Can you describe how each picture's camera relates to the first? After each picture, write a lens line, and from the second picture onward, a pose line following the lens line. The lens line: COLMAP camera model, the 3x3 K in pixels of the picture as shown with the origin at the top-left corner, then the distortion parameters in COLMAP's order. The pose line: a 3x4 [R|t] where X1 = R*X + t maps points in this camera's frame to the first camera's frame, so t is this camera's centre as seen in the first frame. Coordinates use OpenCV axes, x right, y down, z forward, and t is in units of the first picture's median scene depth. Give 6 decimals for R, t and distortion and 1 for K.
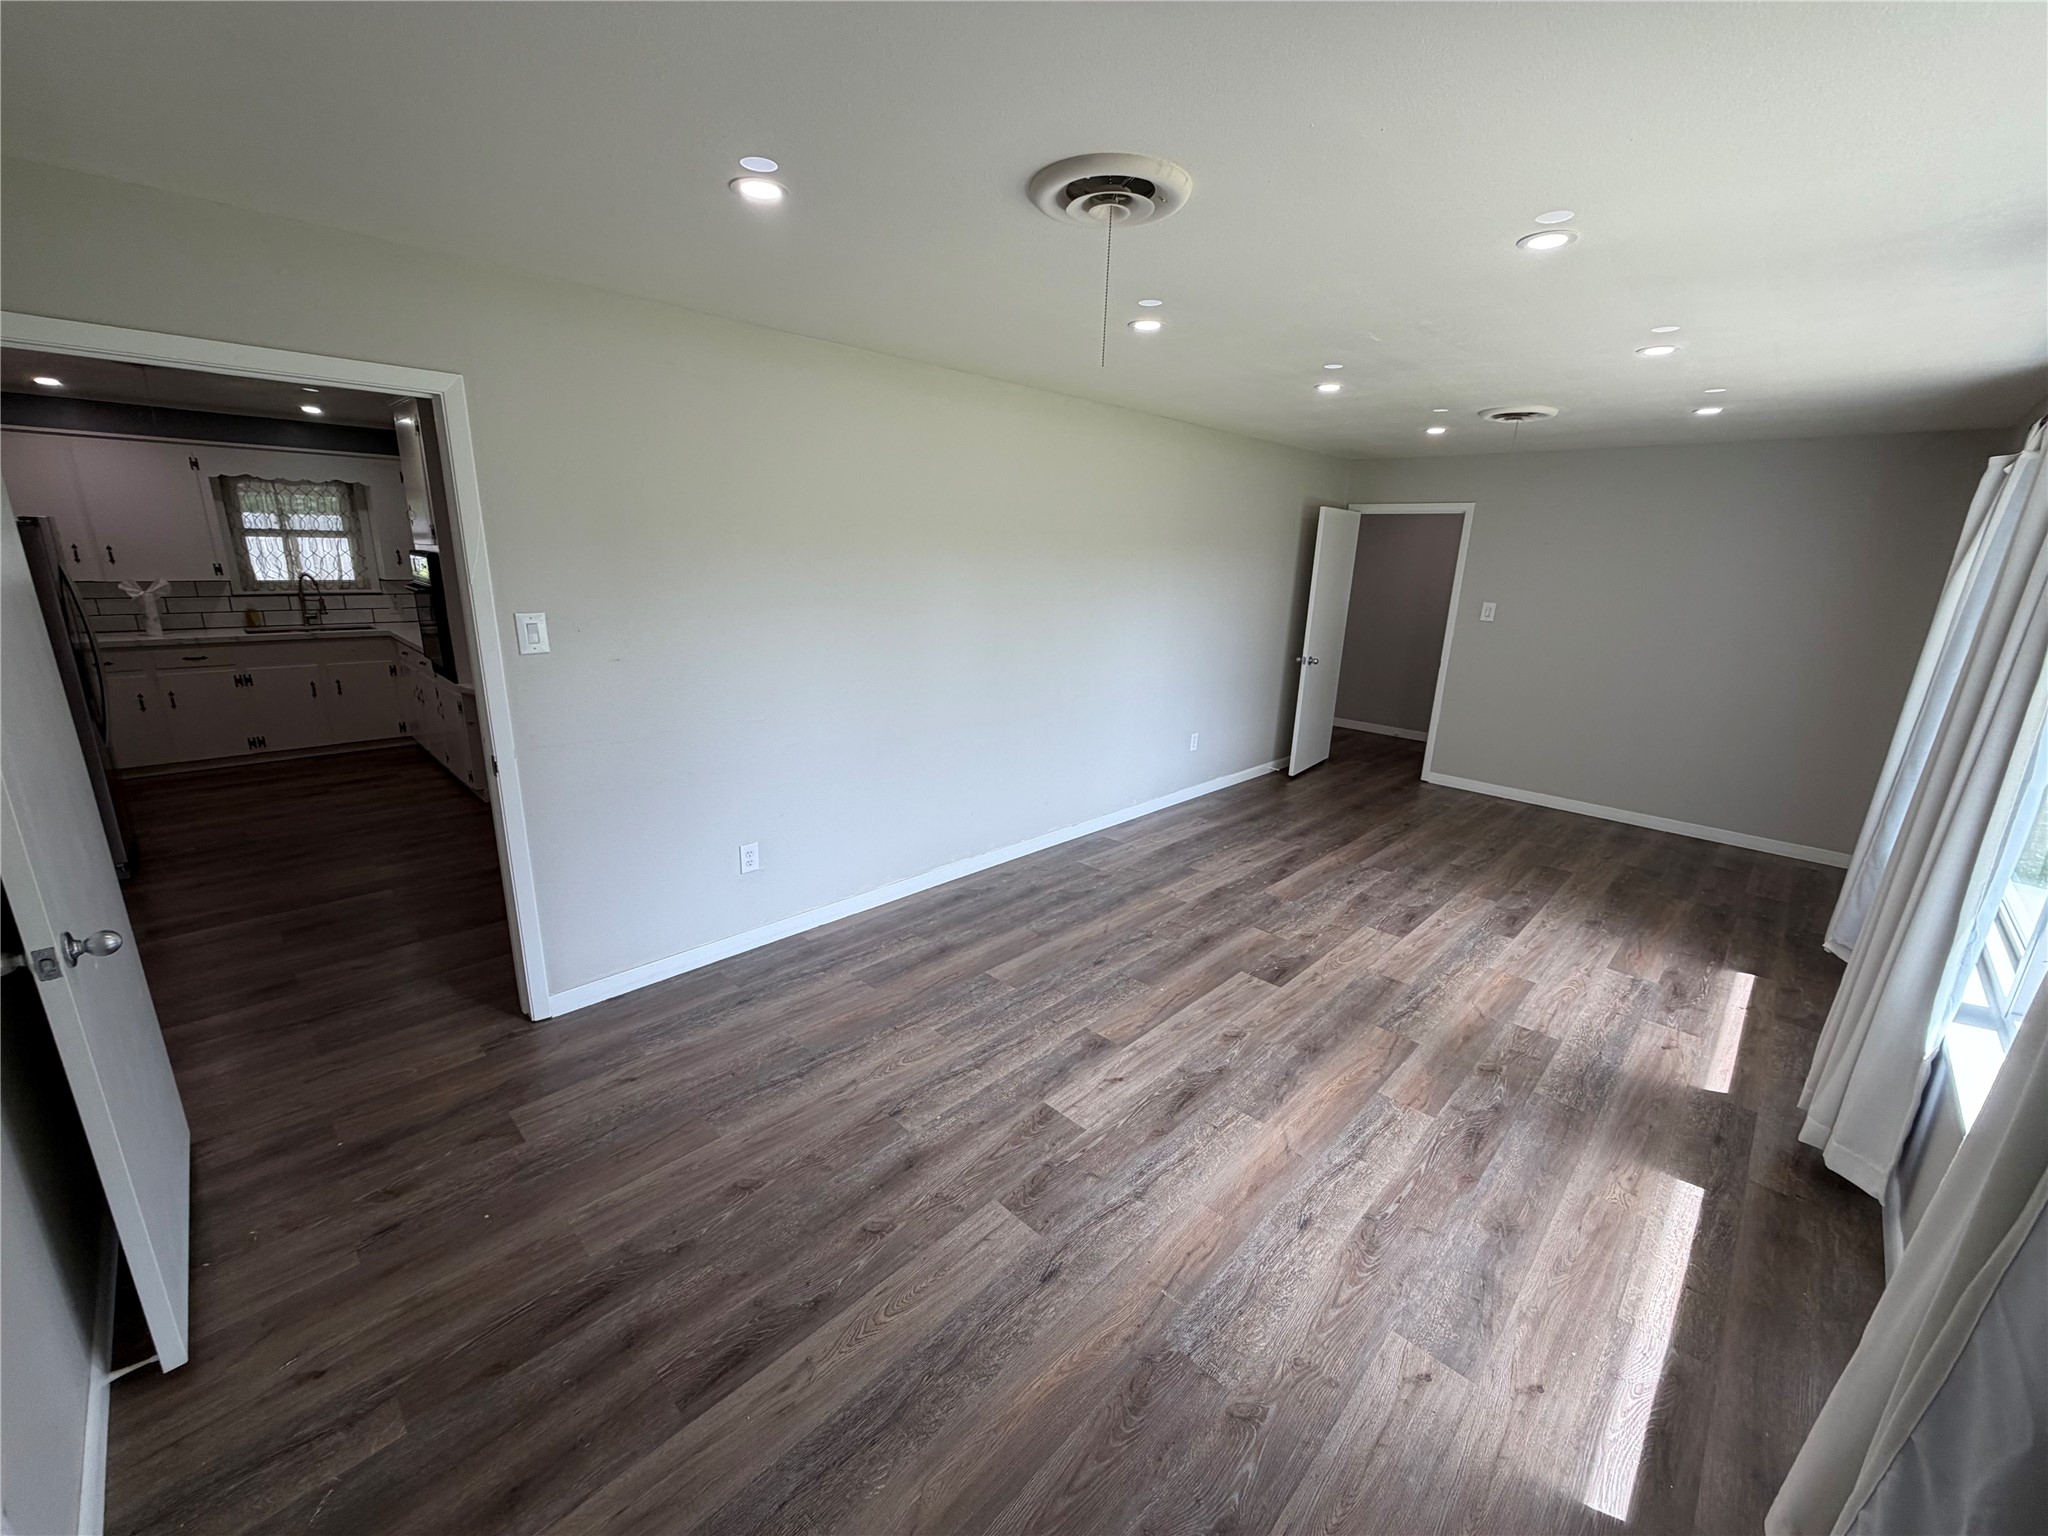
lens RADIAL K [[817.6, 0, 1024.0], [0, 817.6, 768.0], [0, 0, 1]] dist [-0.000786, 0.000029]
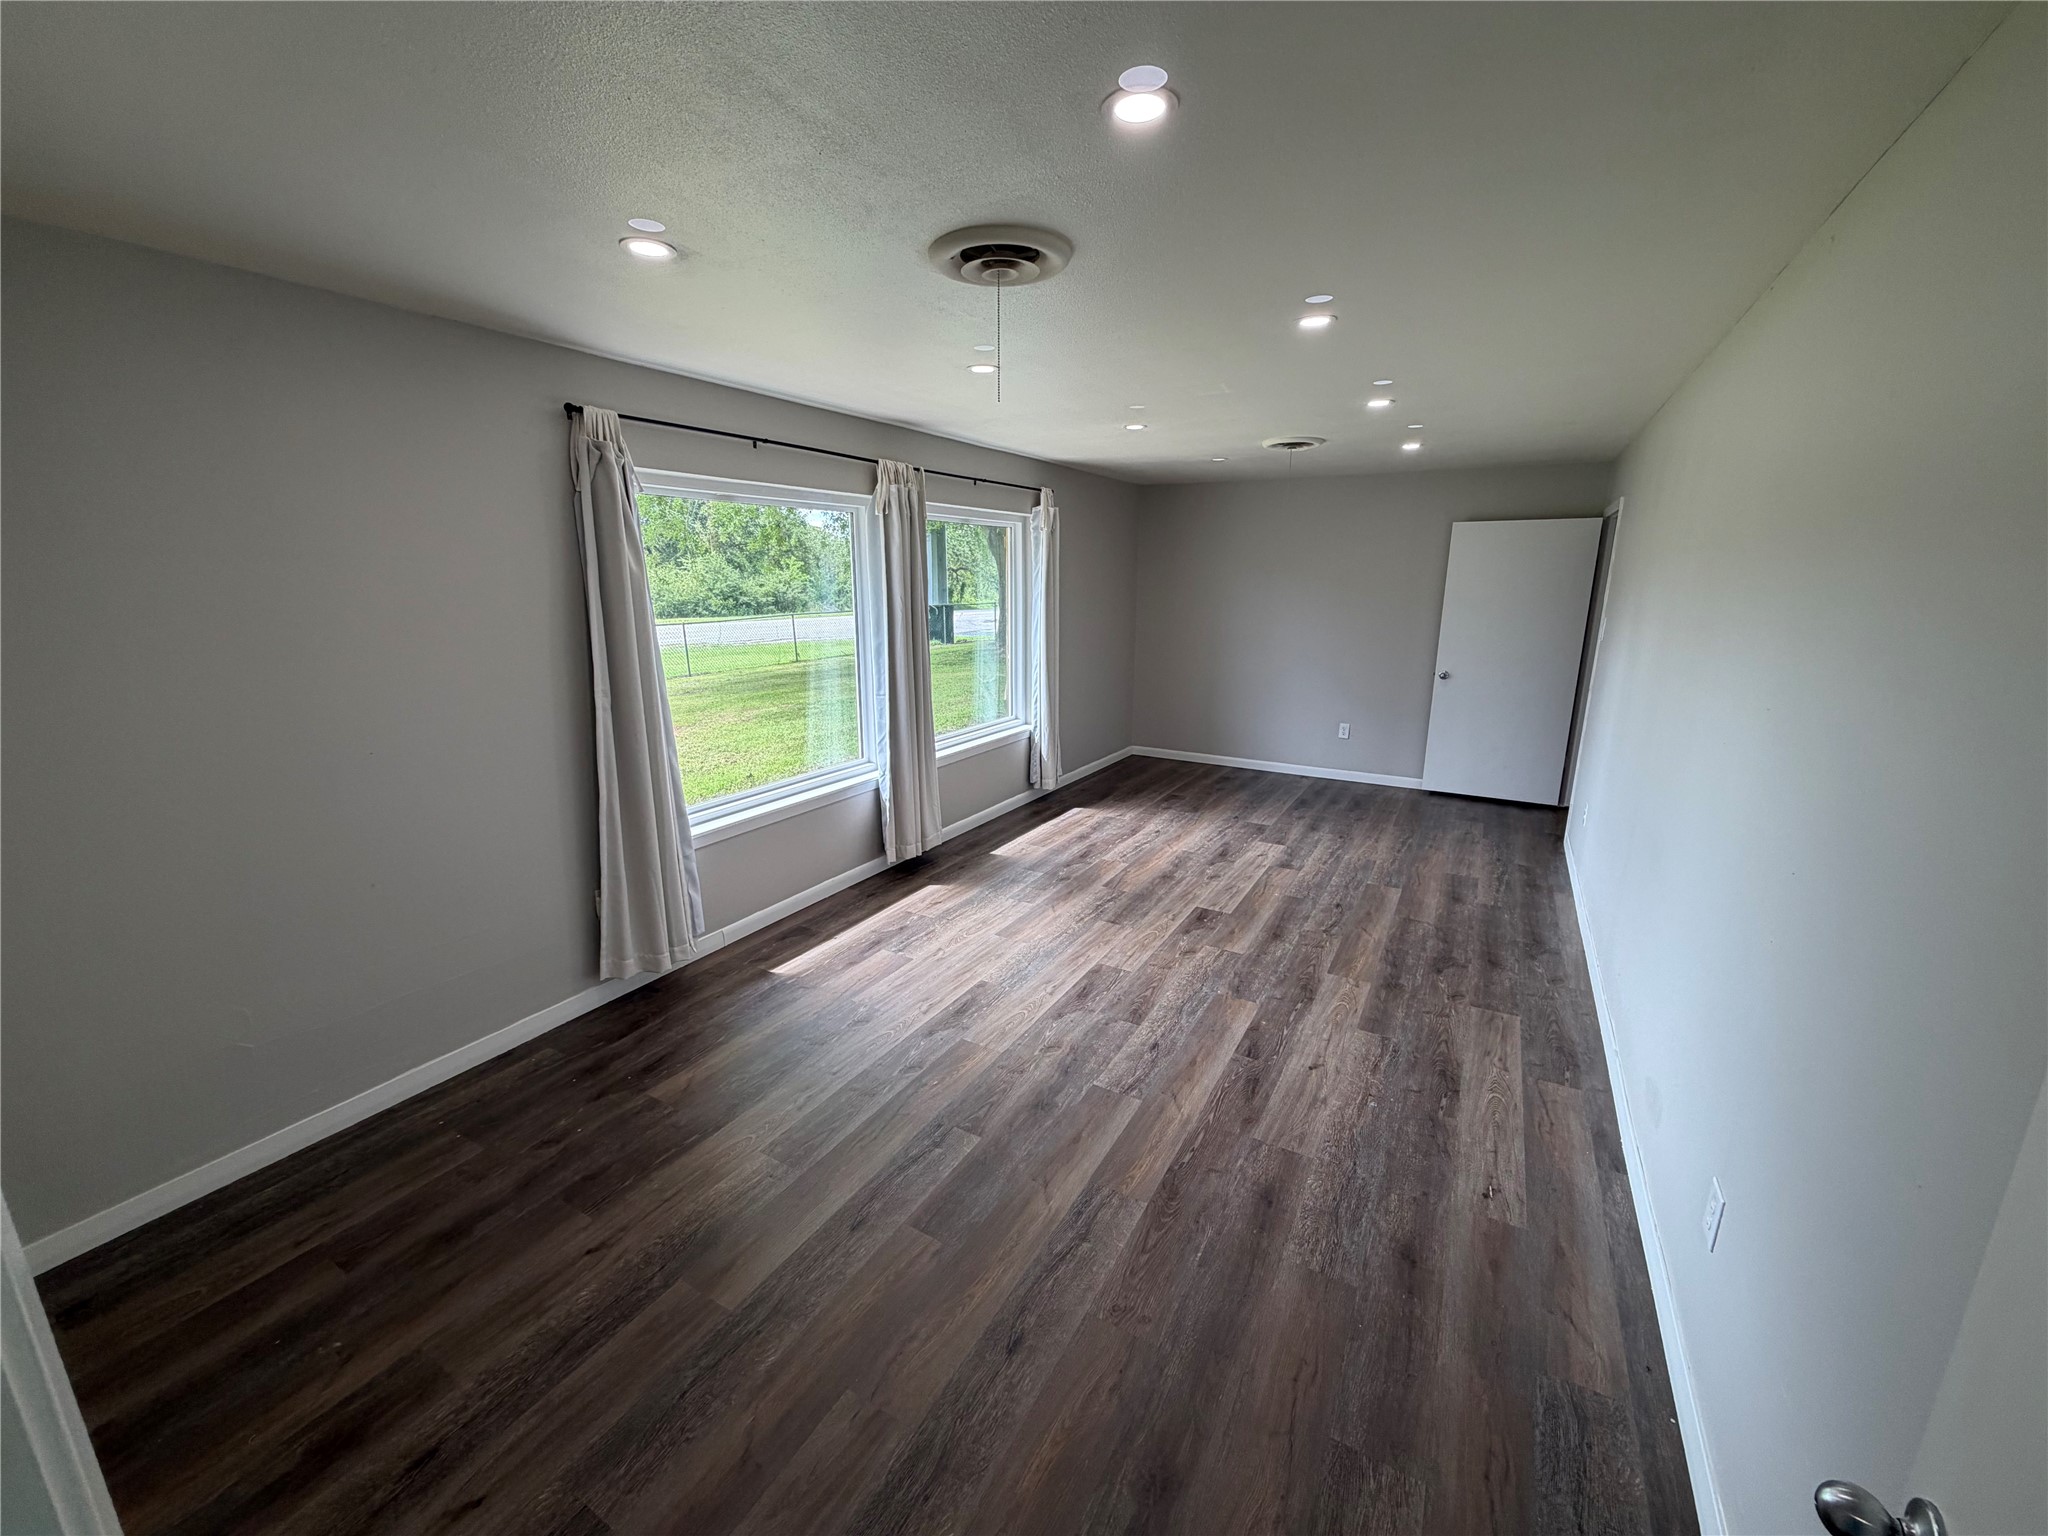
lens RADIAL K [[817.6, 0, 1024.0], [0, 817.6, 768.0], [0, 0, 1]] dist [-0.000786, 0.000029]
pose [[-0.968409, 0.024493, -0.248160, 0.838352], [-0.096137, 0.881565, 0.462169, -0.461320], [0.230089, 0.471427, -0.851361, 1.815775]]
